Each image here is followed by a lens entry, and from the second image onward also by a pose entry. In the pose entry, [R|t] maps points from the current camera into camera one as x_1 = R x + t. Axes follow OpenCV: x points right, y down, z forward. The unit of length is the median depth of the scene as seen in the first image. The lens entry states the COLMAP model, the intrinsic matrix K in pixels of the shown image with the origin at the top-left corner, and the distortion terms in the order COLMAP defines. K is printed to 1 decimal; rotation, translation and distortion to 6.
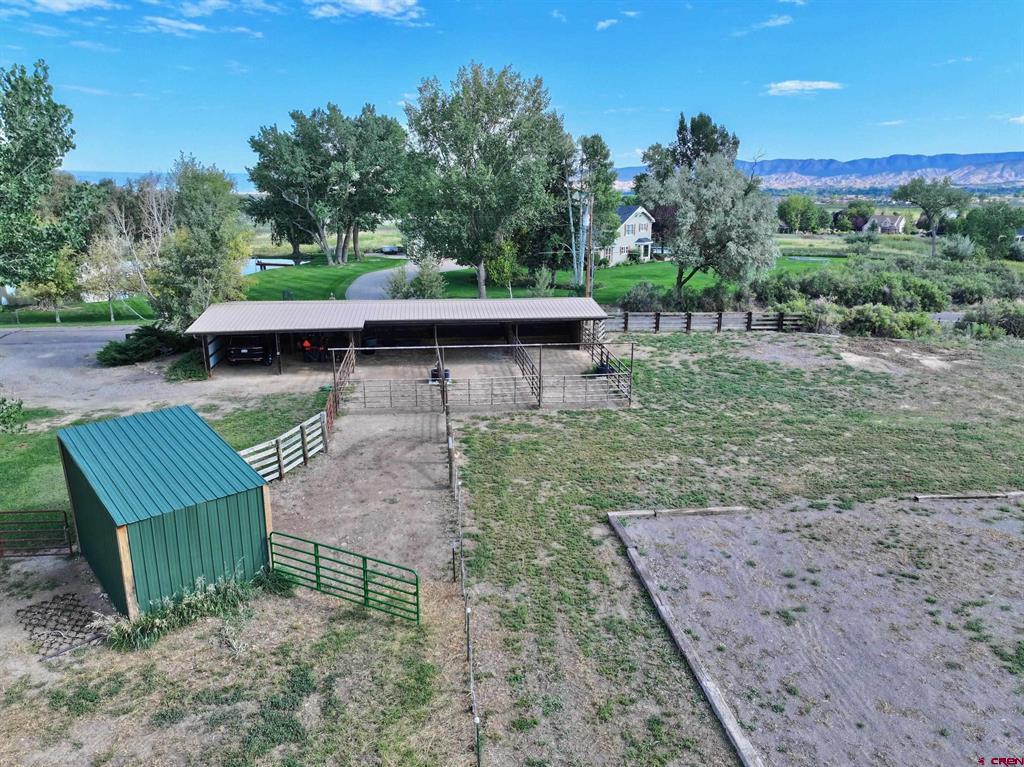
lens RADIAL K [[719.4, 0, 516.2], [0, 719.4, 383.7], [0, 0, 1]] dist [-0.007905, 0.025469]
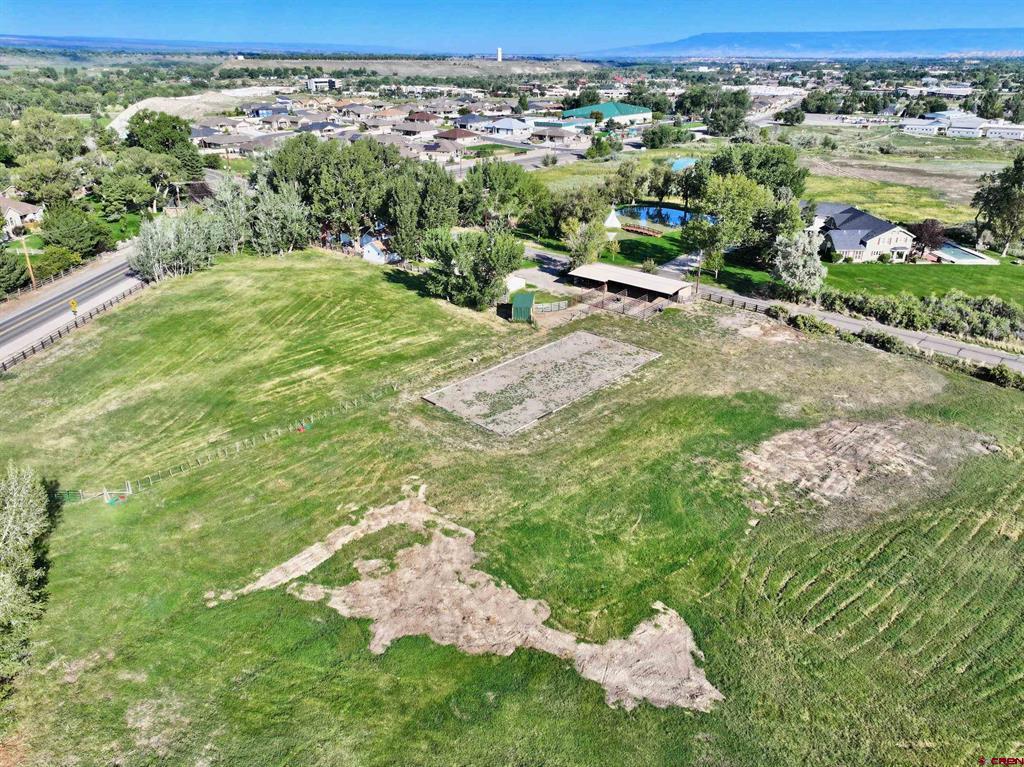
lens RADIAL K [[719.4, 0, 519.9], [0, 719.4, 389.3], [0, 0, 1]] dist [-0.007905, 0.025469]
pose [[0.663186, 0.318845, -0.677143, 1.306402], [-0.194306, 0.947047, 0.255632, -0.250661], [0.722792, -0.037959, 0.690022, -1.124716]]
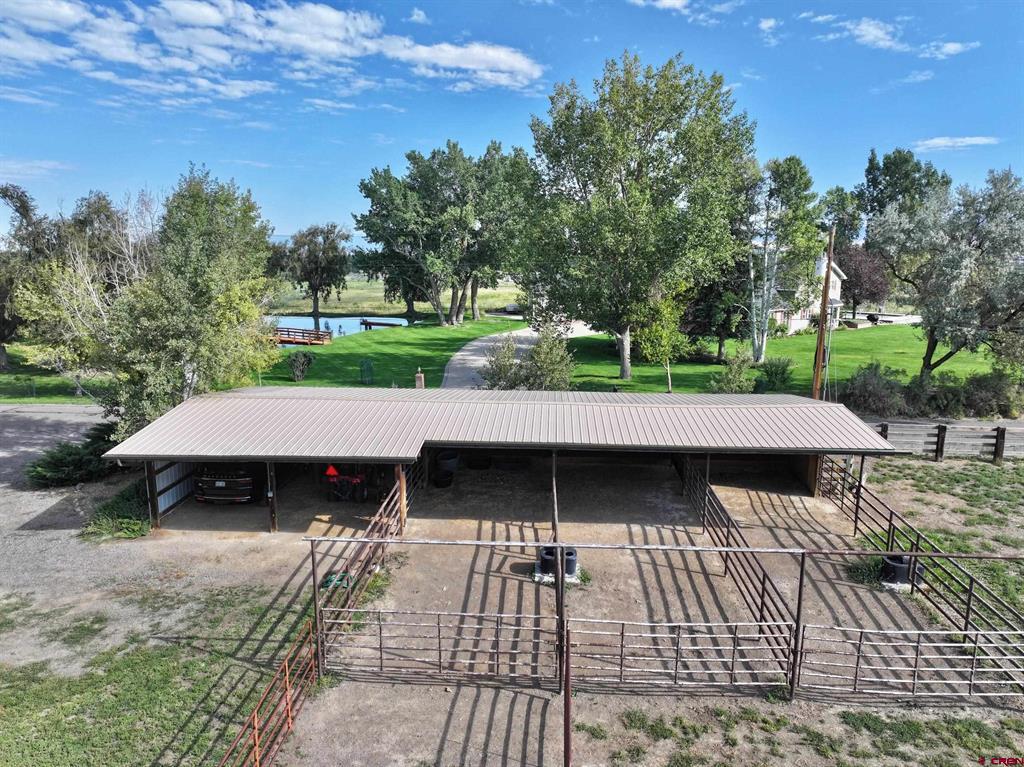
lens RADIAL K [[719.4, 0, 510.5], [0, 719.4, 382.8], [0, 0, 1]] dist [-0.007905, 0.025469]
pose [[0.982329, 0.032690, -0.184284, -0.030283], [-0.047659, 0.995861, -0.077393, -0.058579], [0.180991, 0.084808, 0.979821, 0.300223]]
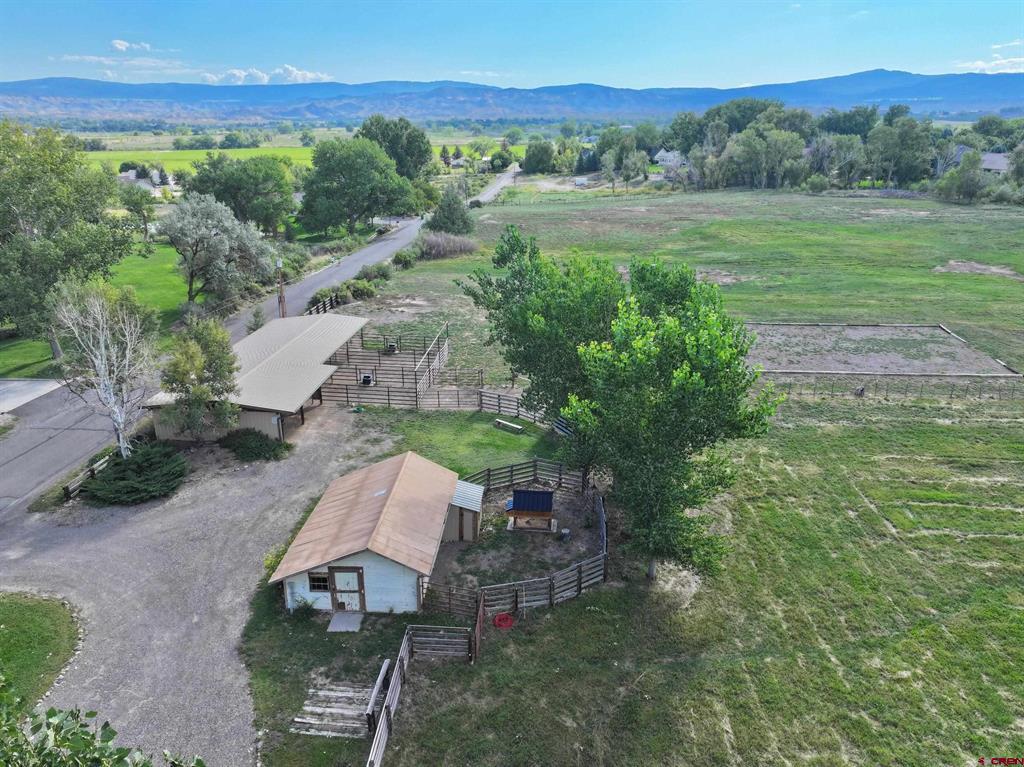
lens RADIAL K [[719.4, 0, 513.9], [0, 719.4, 387.7], [0, 0, 1]] dist [-0.007905, 0.025469]
pose [[0.210971, -0.348211, 0.913367, -0.895217], [0.254936, 0.921661, 0.292487, -0.225783], [-0.943662, 0.171144, 0.283216, 0.162834]]
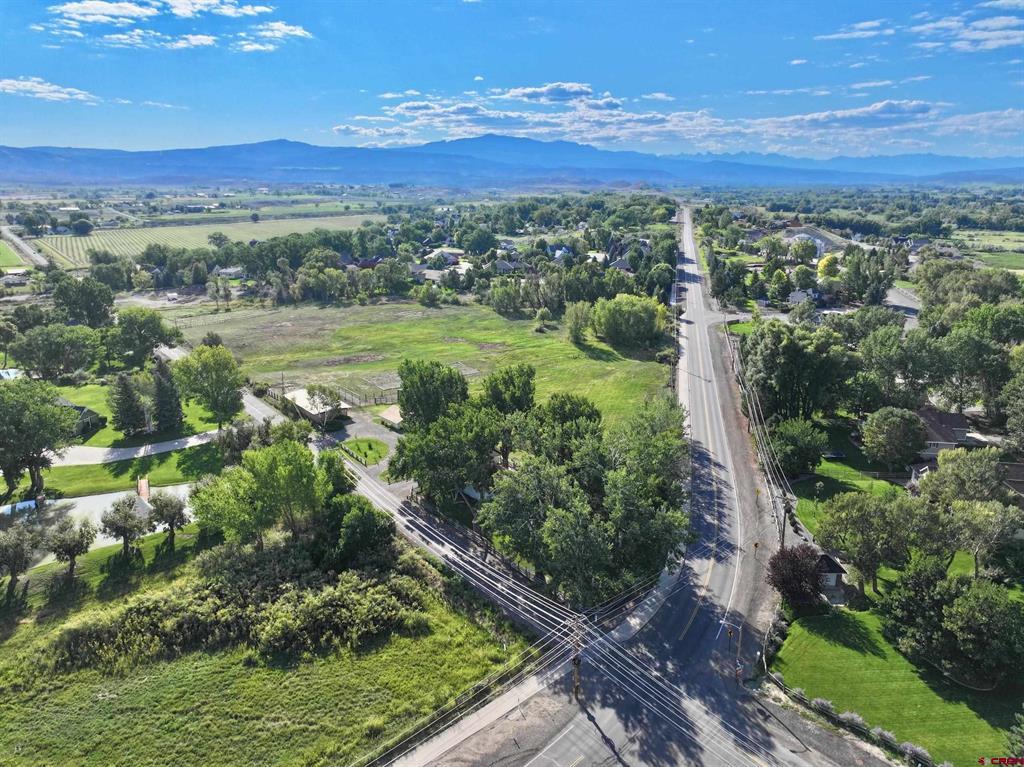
lens RADIAL K [[719.4, 0, 510.1], [0, 719.4, 381.9], [0, 0, 1]] dist [-0.007905, 0.025469]
pose [[-0.492406, -0.239205, 0.836849, -3.184660], [0.220028, 0.896050, 0.385593, -1.190157], [-0.842095, 0.373999, -0.388589, 1.183960]]
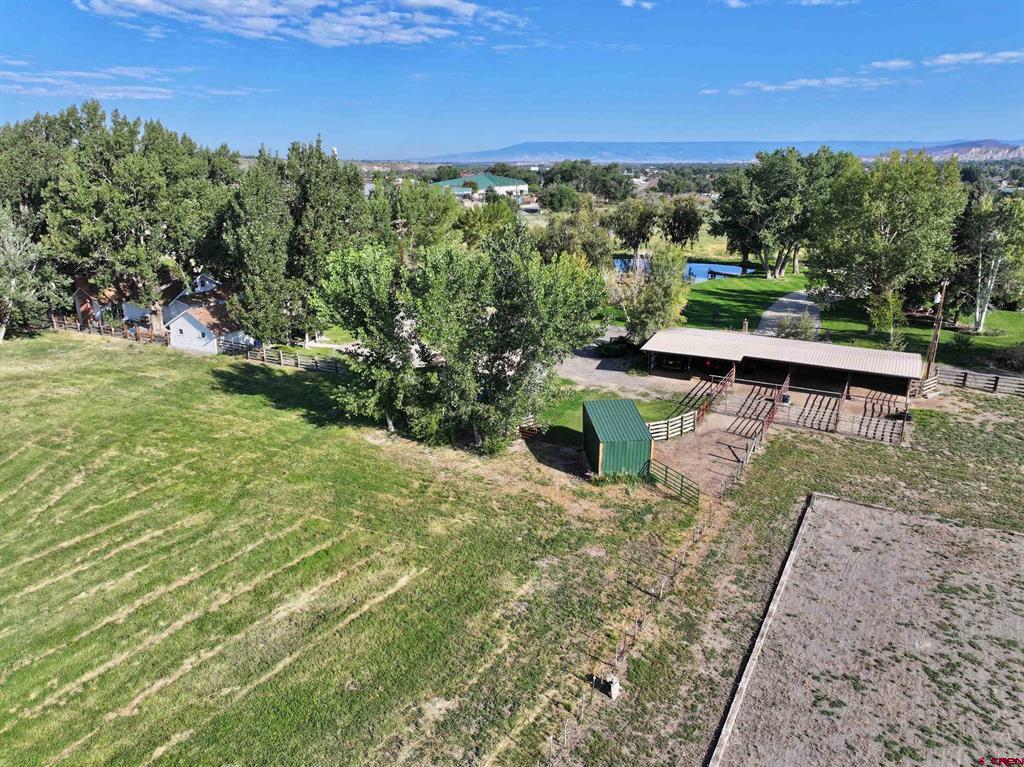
lens RADIAL K [[719.4, 0, 514.7], [0, 719.4, 379.9], [0, 0, 1]] dist [-0.007905, 0.025469]
pose [[0.807312, 0.172500, -0.564350, 0.184274], [-0.152355, 0.984828, 0.083078, -0.057146], [0.570118, 0.018912, 0.821345, -0.384011]]
